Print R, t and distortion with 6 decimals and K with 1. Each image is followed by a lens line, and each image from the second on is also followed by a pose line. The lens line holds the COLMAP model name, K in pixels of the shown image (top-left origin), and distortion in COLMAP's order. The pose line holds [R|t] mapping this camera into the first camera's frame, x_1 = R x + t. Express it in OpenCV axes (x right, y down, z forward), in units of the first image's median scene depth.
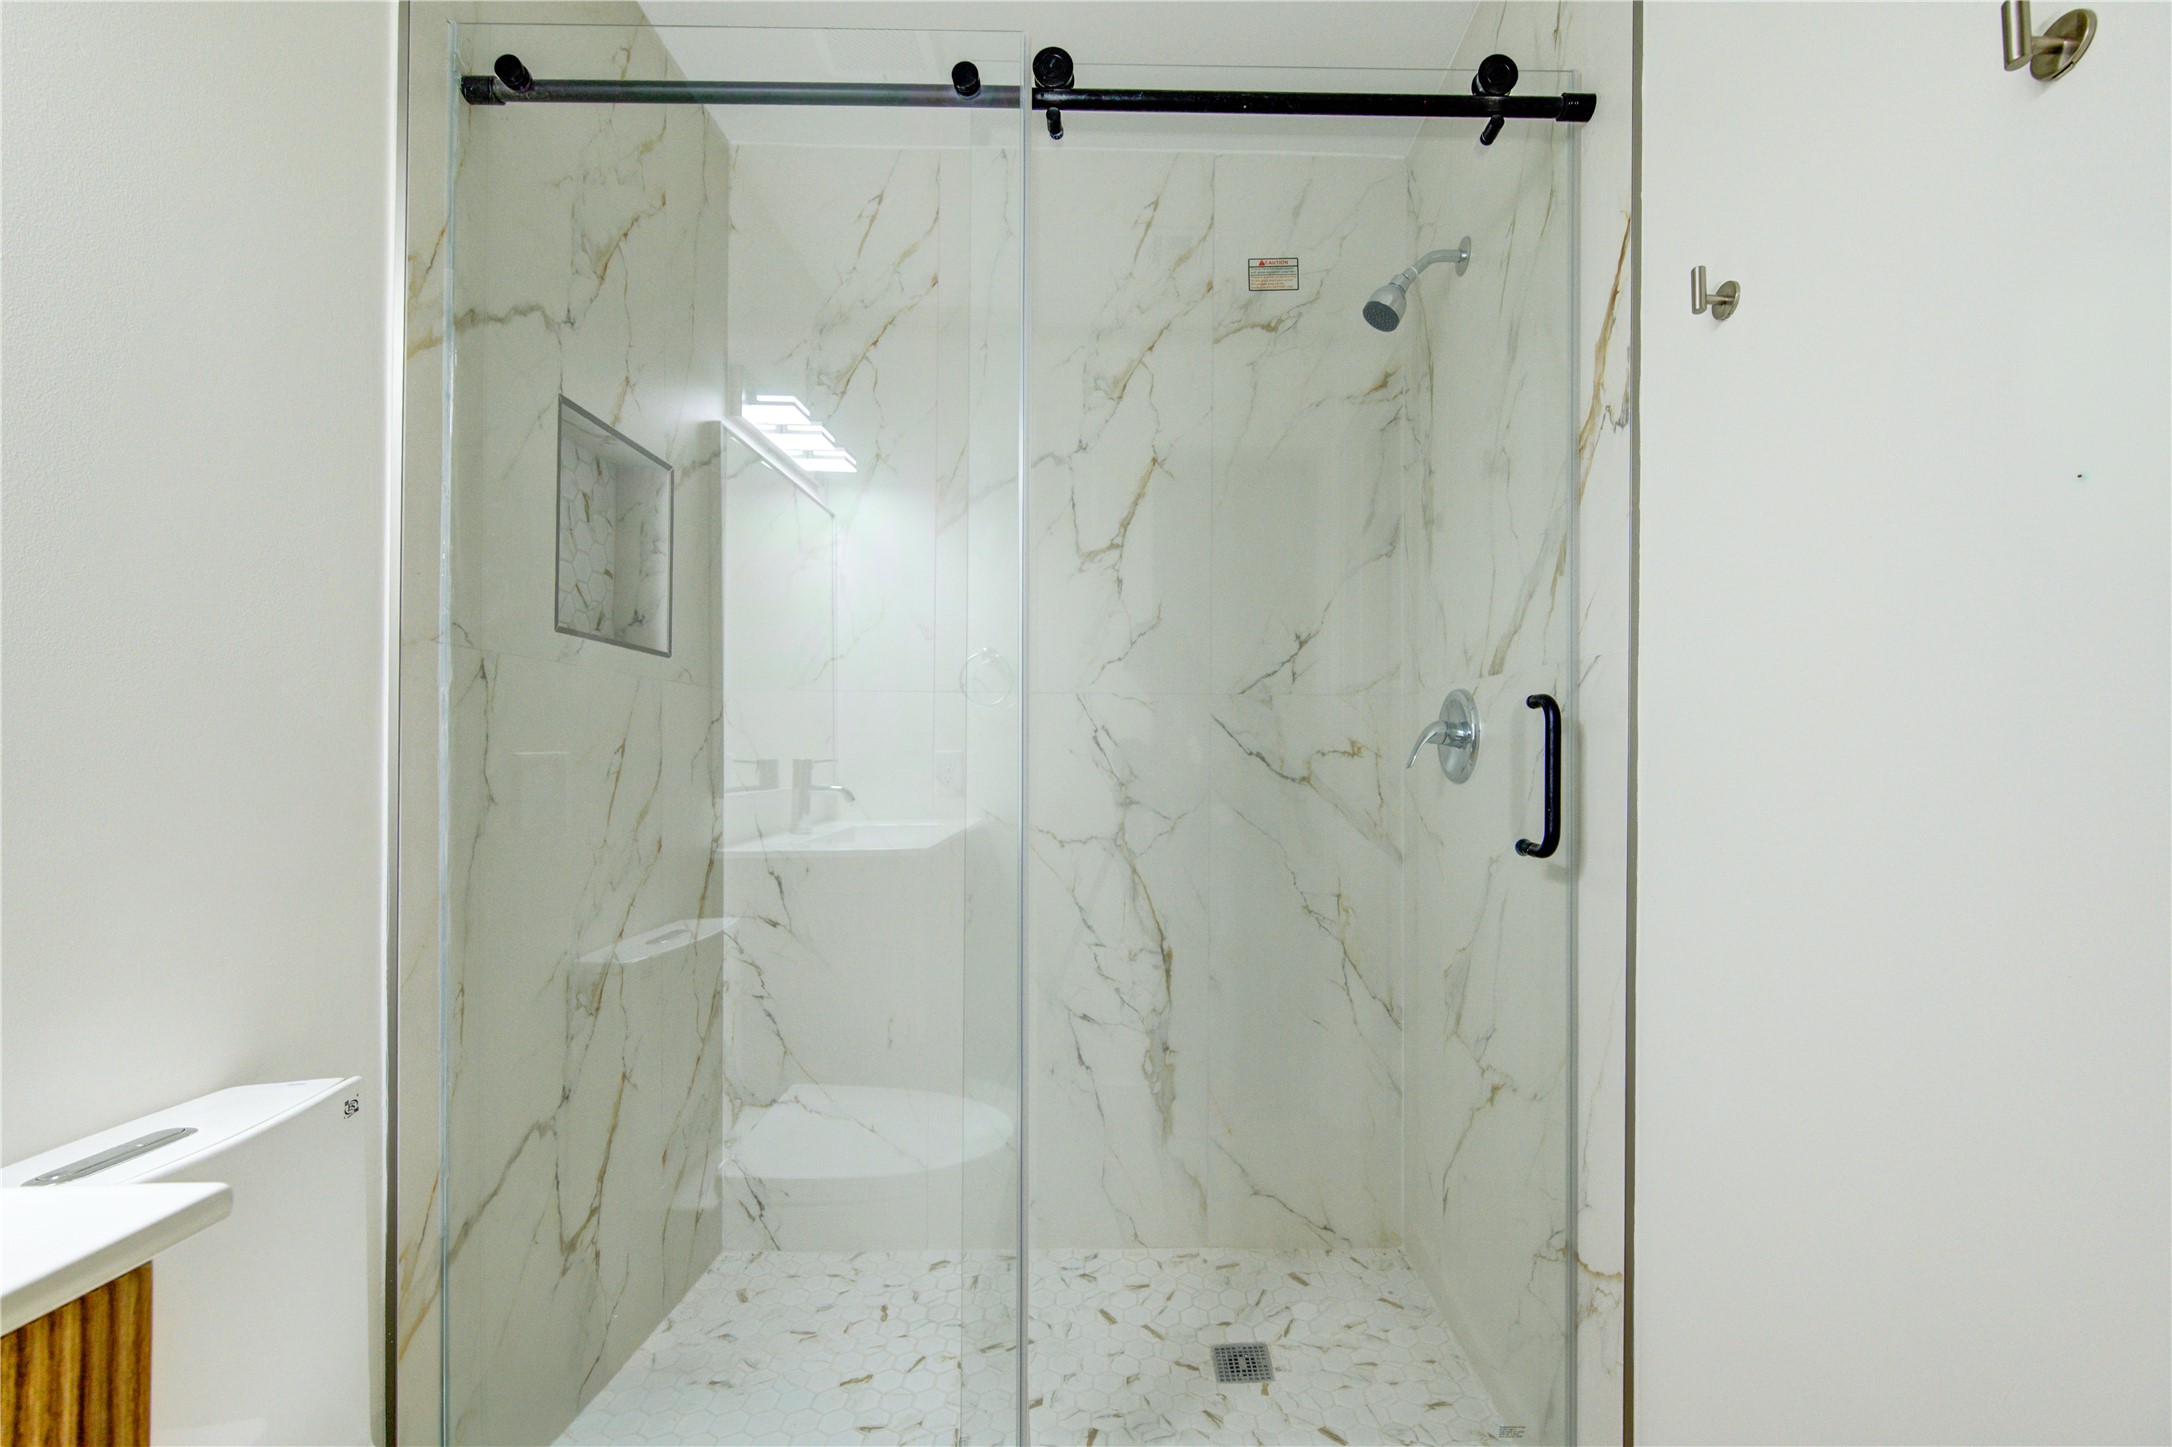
lens RADIAL K [[897.5, 0, 1138.8], [0, 897.5, 749.6], [0, 0, 1]] dist [0.002702, -0.000548]
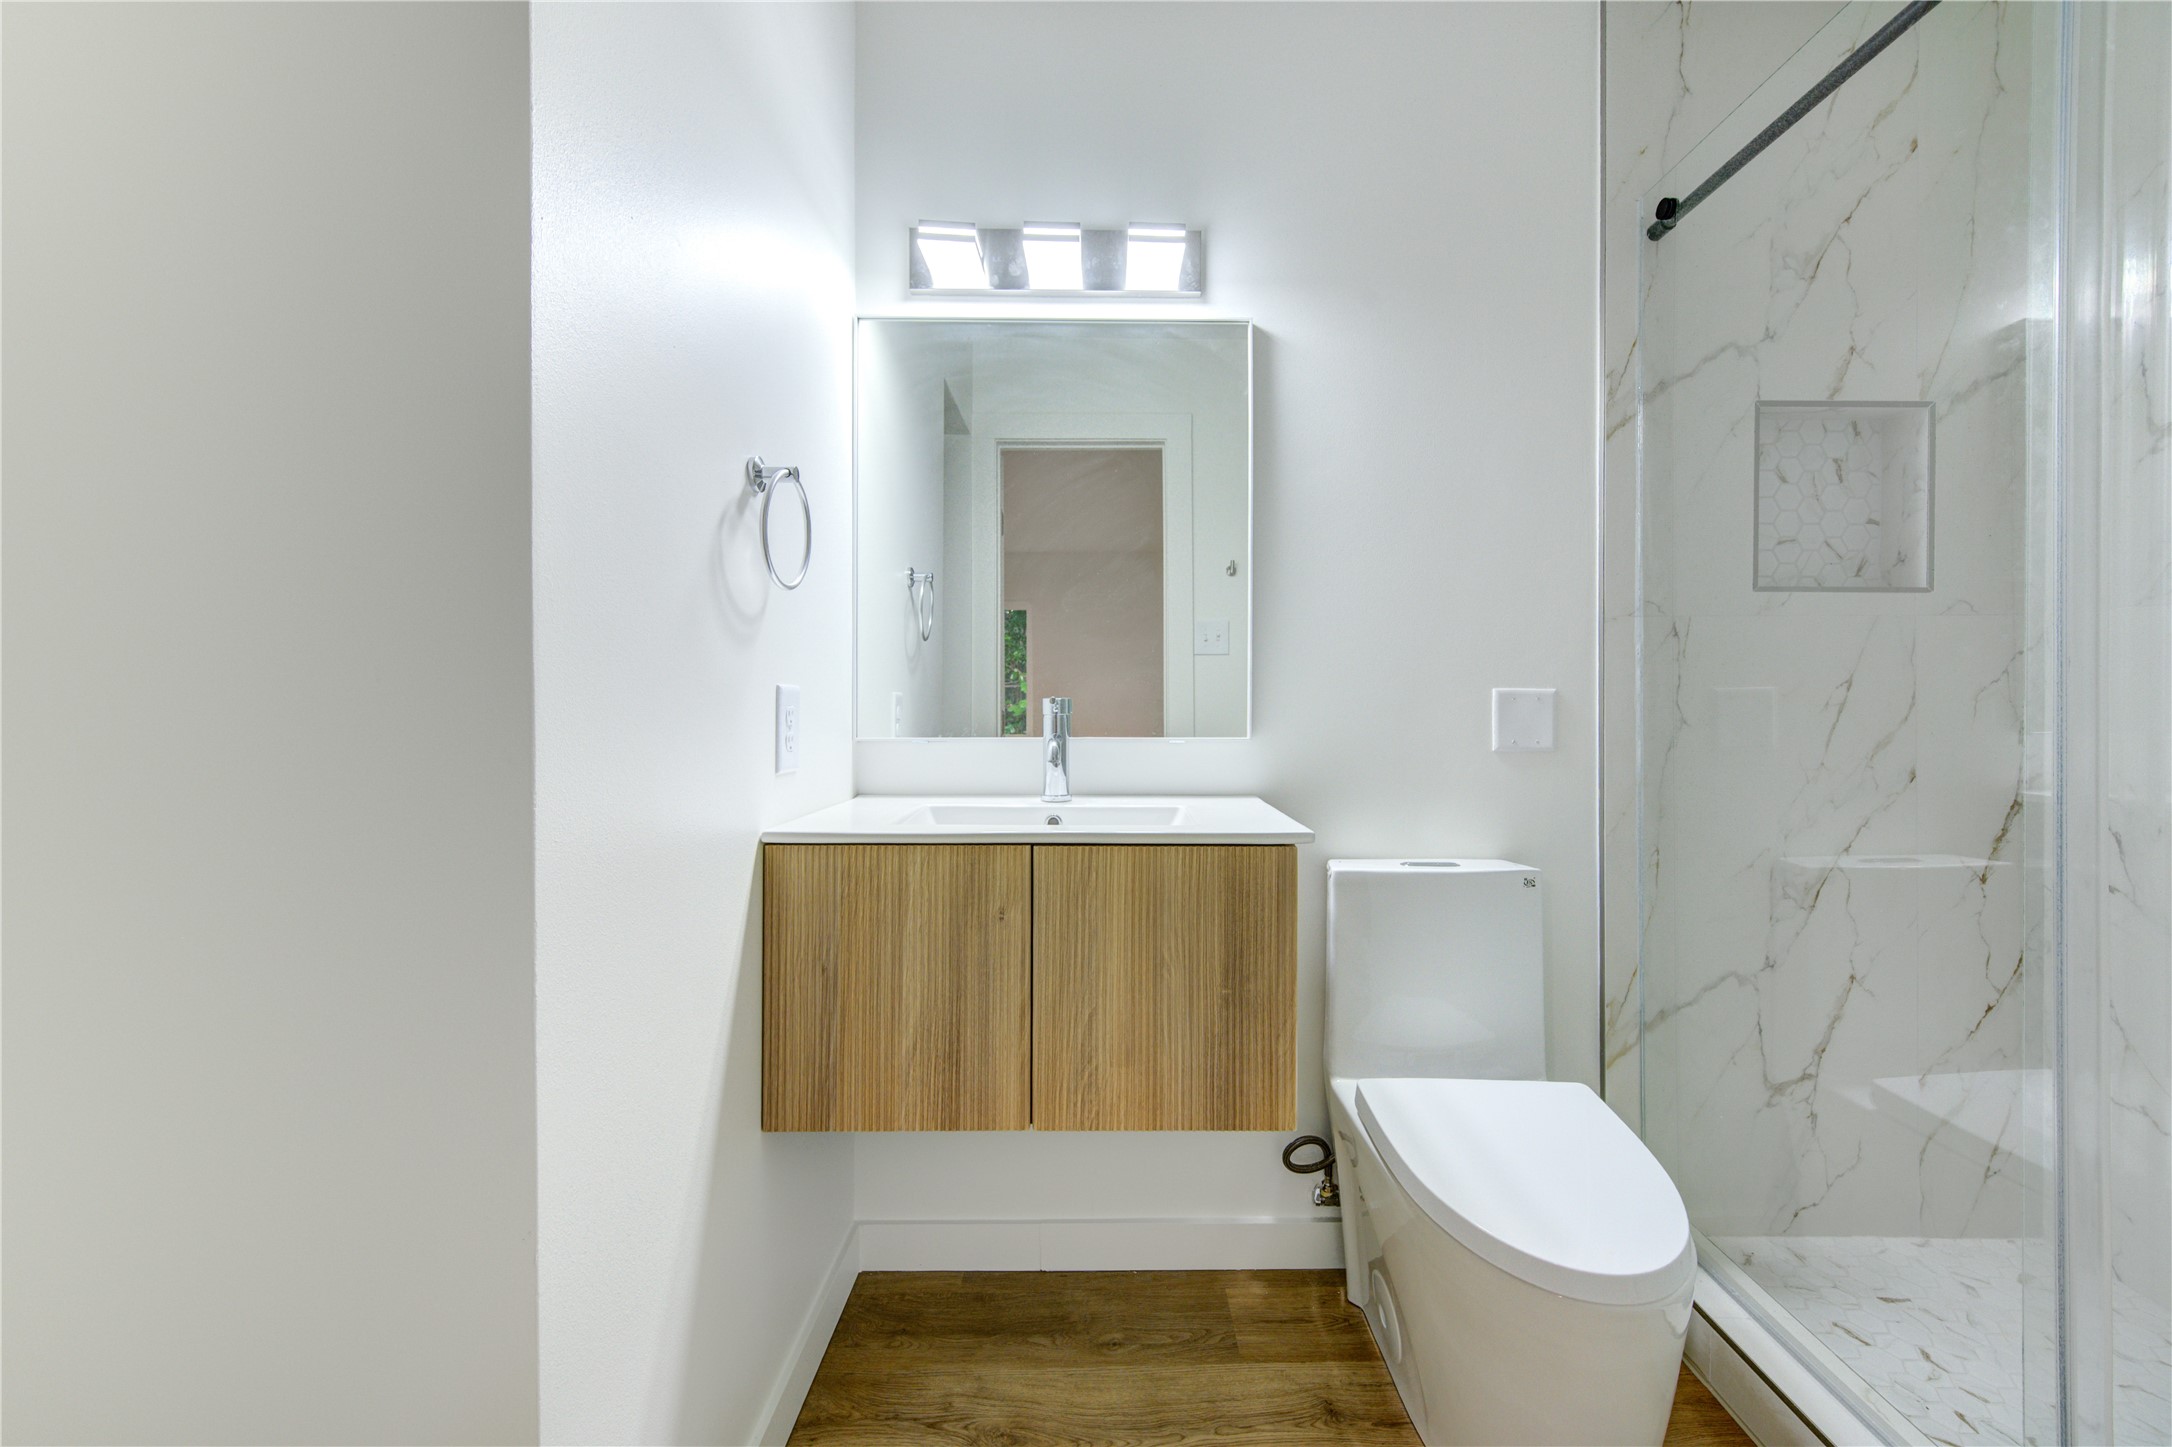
lens RADIAL K [[878.3, 0, 1101.0], [0, 878.3, 696.9], [0, 0, 1]] dist [-0.000077, -0.000139]
pose [[-0.014163, -0.002976, -0.999895, 0.502303], [0.011874, 0.999925, -0.003144, 0.007664], [0.999829, -0.011917, -0.014126, 0.084957]]
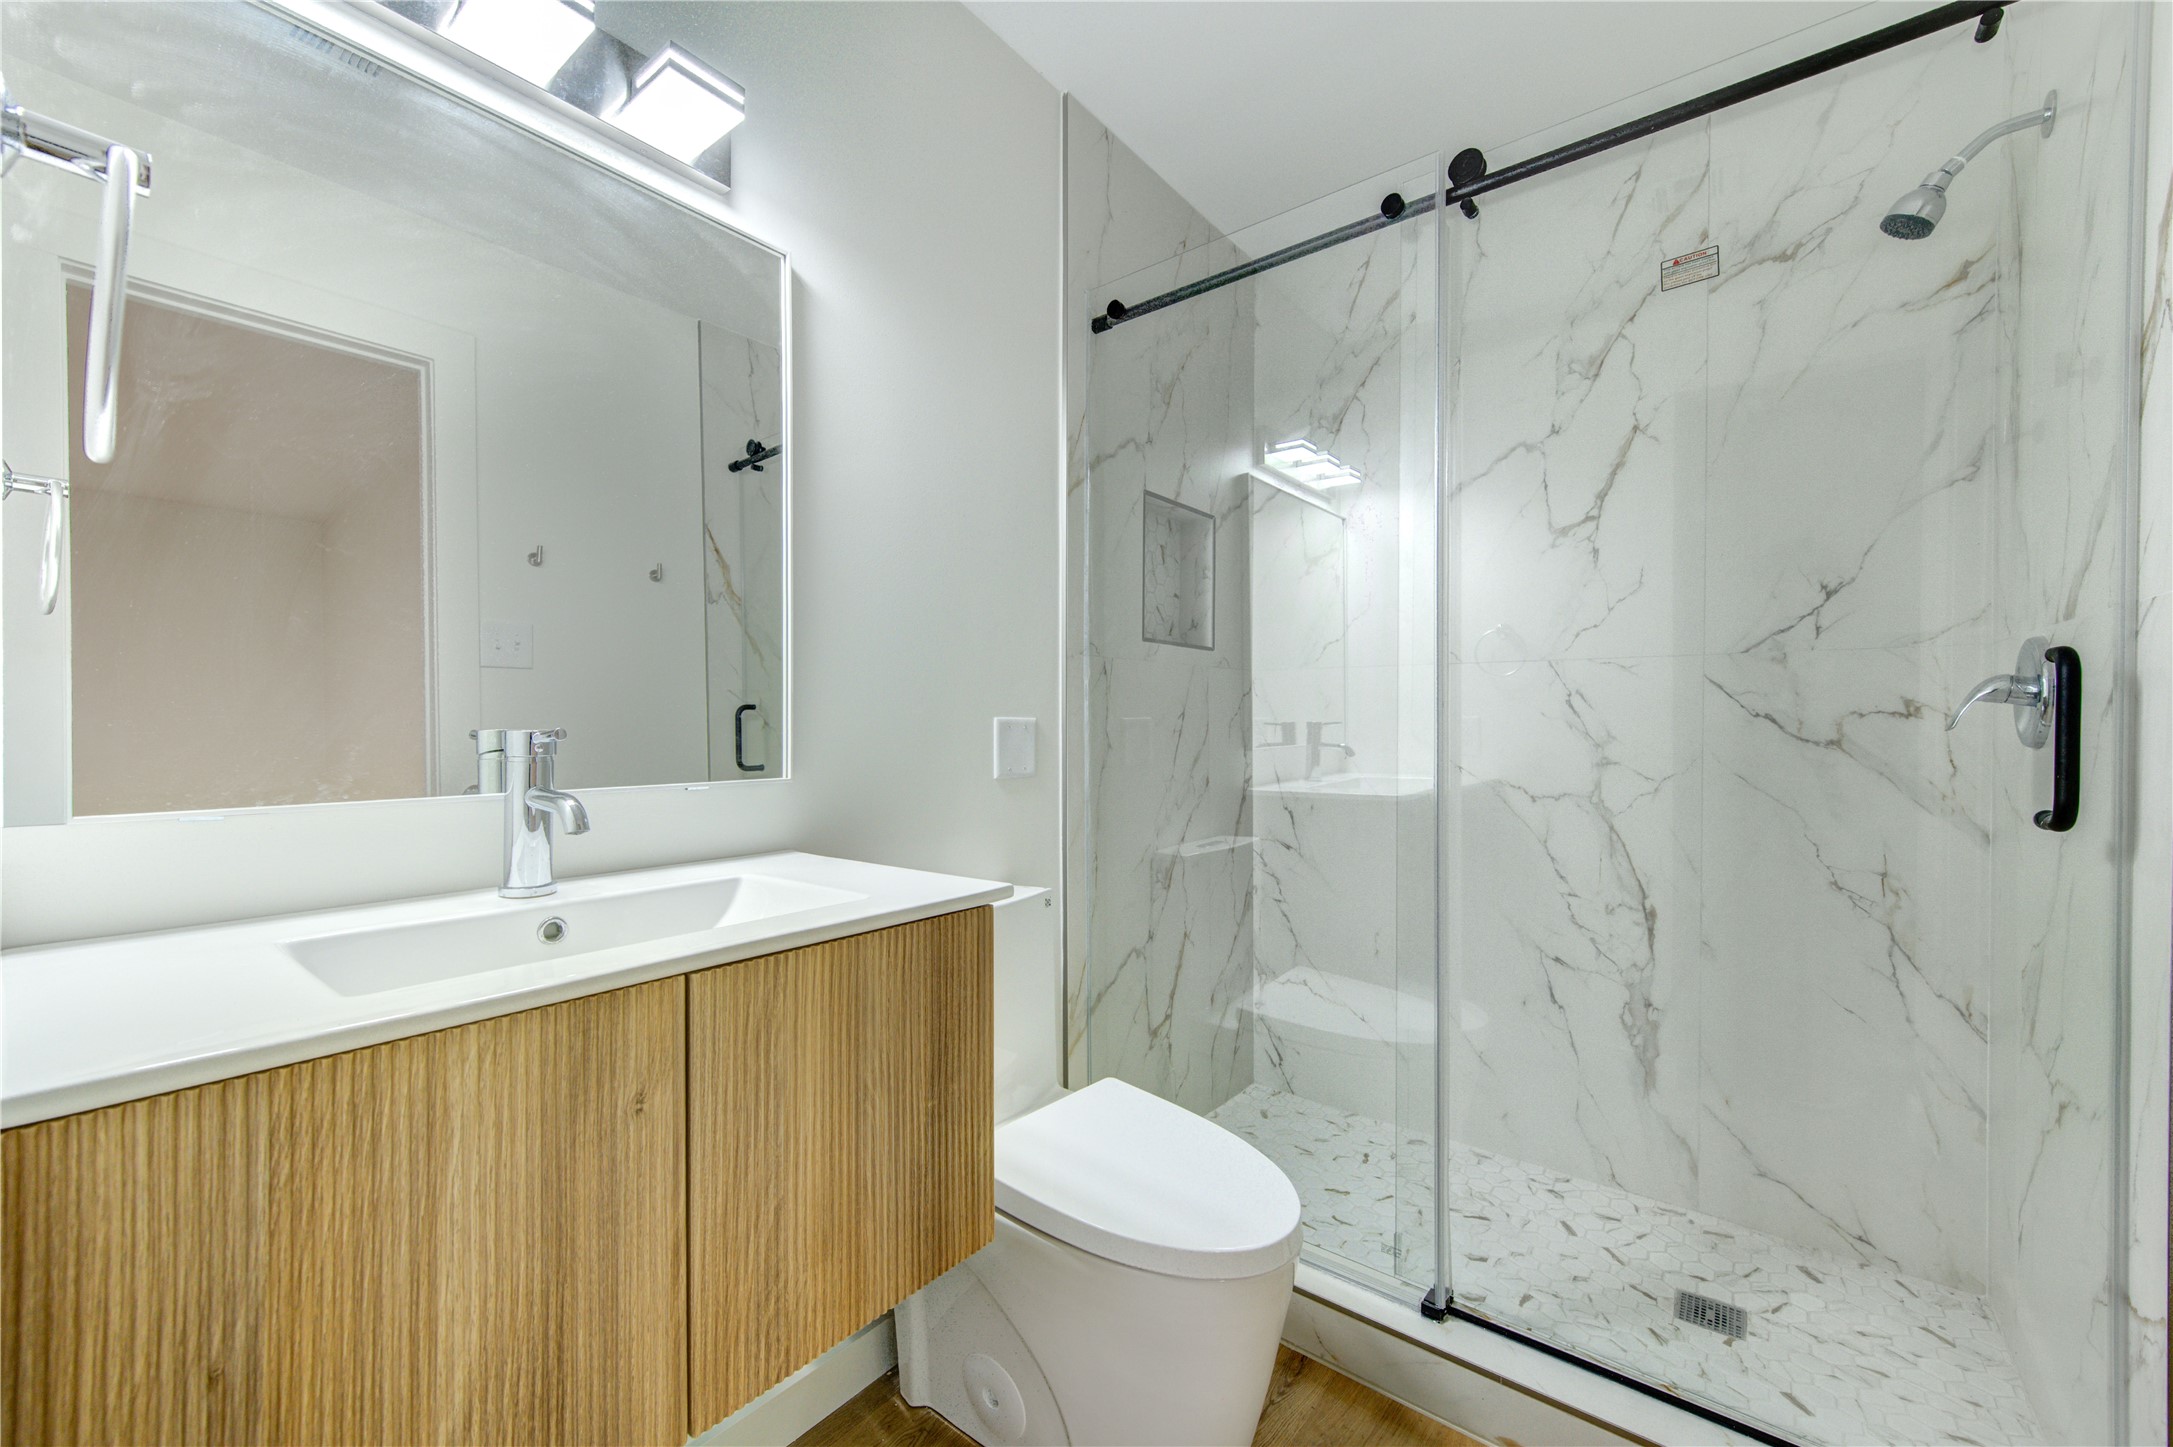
lens RADIAL K [[865.8, 0, 1074.3], [0, 865.8, 721.7], [0, 0, 1]] dist [-0.000615, -0.000358]
pose [[0.773482, -0.002162, -0.633814, 0.186056], [0.008351, 0.999942, 0.006780, -0.001080], [0.633763, -0.010537, 0.773456, -0.213480]]
